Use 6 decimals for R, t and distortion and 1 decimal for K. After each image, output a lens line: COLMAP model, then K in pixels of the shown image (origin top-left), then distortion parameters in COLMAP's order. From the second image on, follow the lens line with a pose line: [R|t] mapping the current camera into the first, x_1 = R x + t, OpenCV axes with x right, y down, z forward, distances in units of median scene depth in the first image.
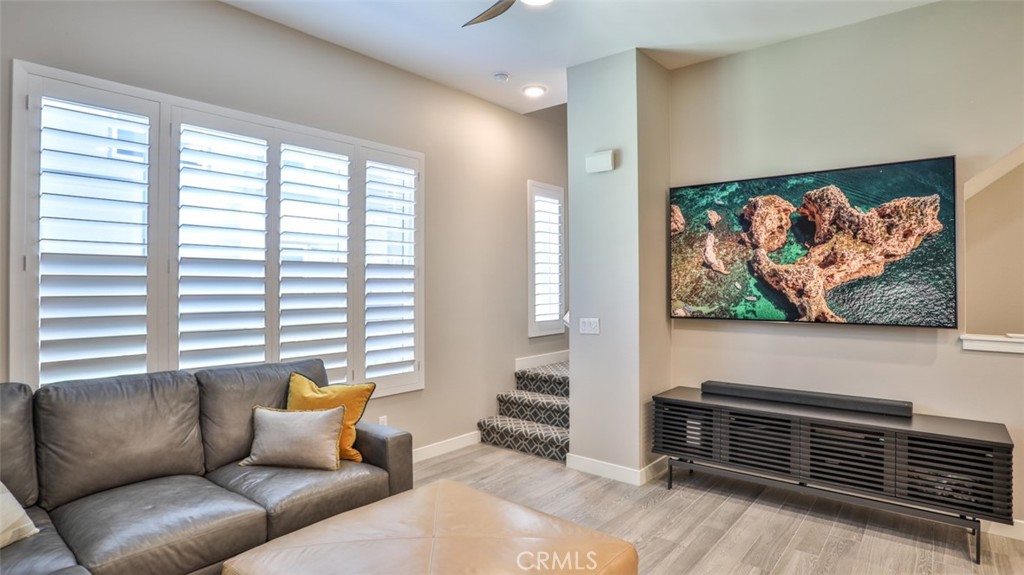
lens RADIAL K [[538.8, 0, 511.8], [0, 538.8, 284.2], [0, 0, 1]] dist [-0.051820, 0.011424]
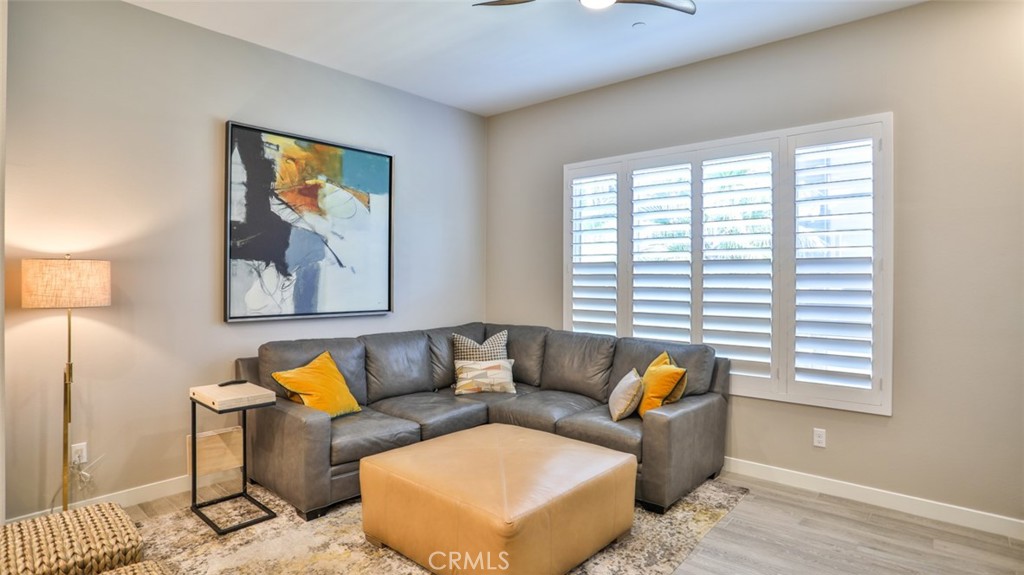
lens RADIAL K [[538.8, 0, 509.3], [0, 538.8, 280.2], [0, 0, 1]] dist [-0.051820, 0.011424]
pose [[-0.033690, 0.000538, -0.999432, 0.779155], [-0.007139, 0.999974, 0.000779, 0.002811], [0.999407, 0.007161, -0.033685, 0.614766]]
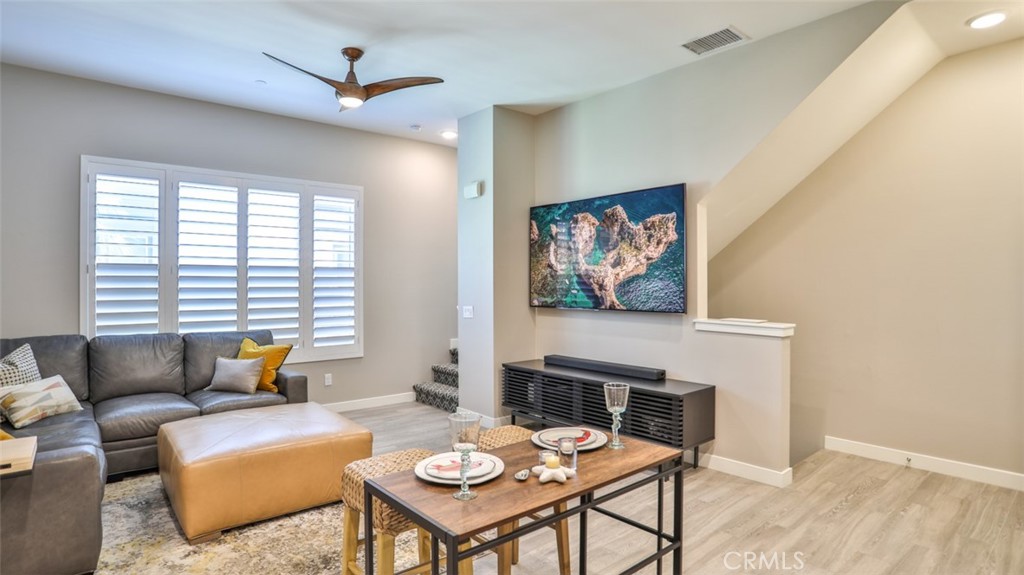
lens RADIAL K [[538.8, 0, 512.3], [0, 538.8, 283.3], [0, 0, 1]] dist [-0.051820, 0.011424]
pose [[0.984532, -0.000605, -0.175205, 0.582830], [0.000944, 0.999998, 0.001854, 0.004485], [0.175203, -0.001991, 0.984530, -0.368276]]
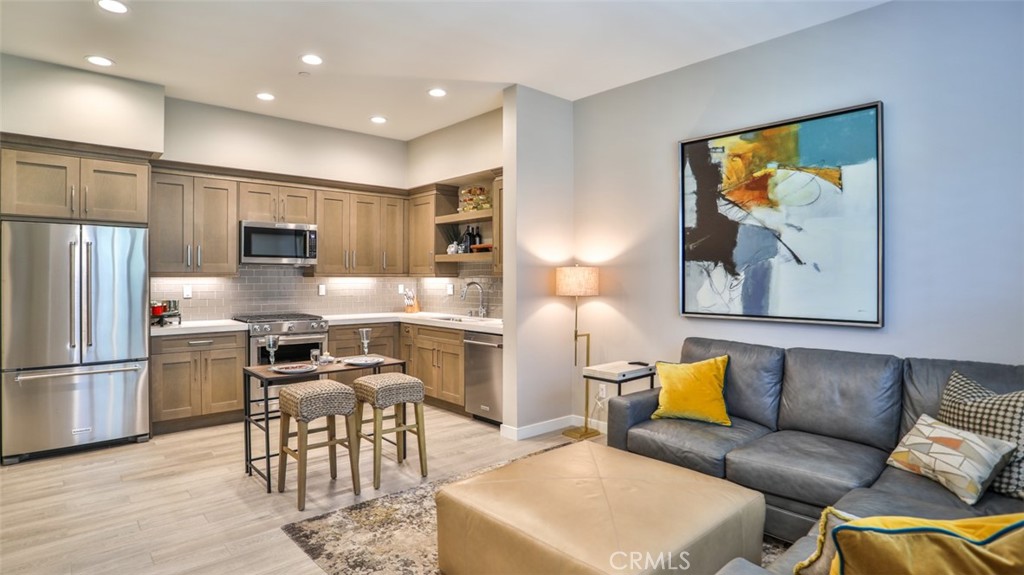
lens RADIAL K [[538.8, 0, 511.6], [0, 538.8, 277.6], [0, 0, 1]] dist [-0.051820, 0.011424]
pose [[-0.989237, -0.001831, 0.146312, -0.074953], [-0.001231, 0.999990, 0.004189, -0.001425], [-0.146319, 0.003964, -0.989230, 1.310213]]
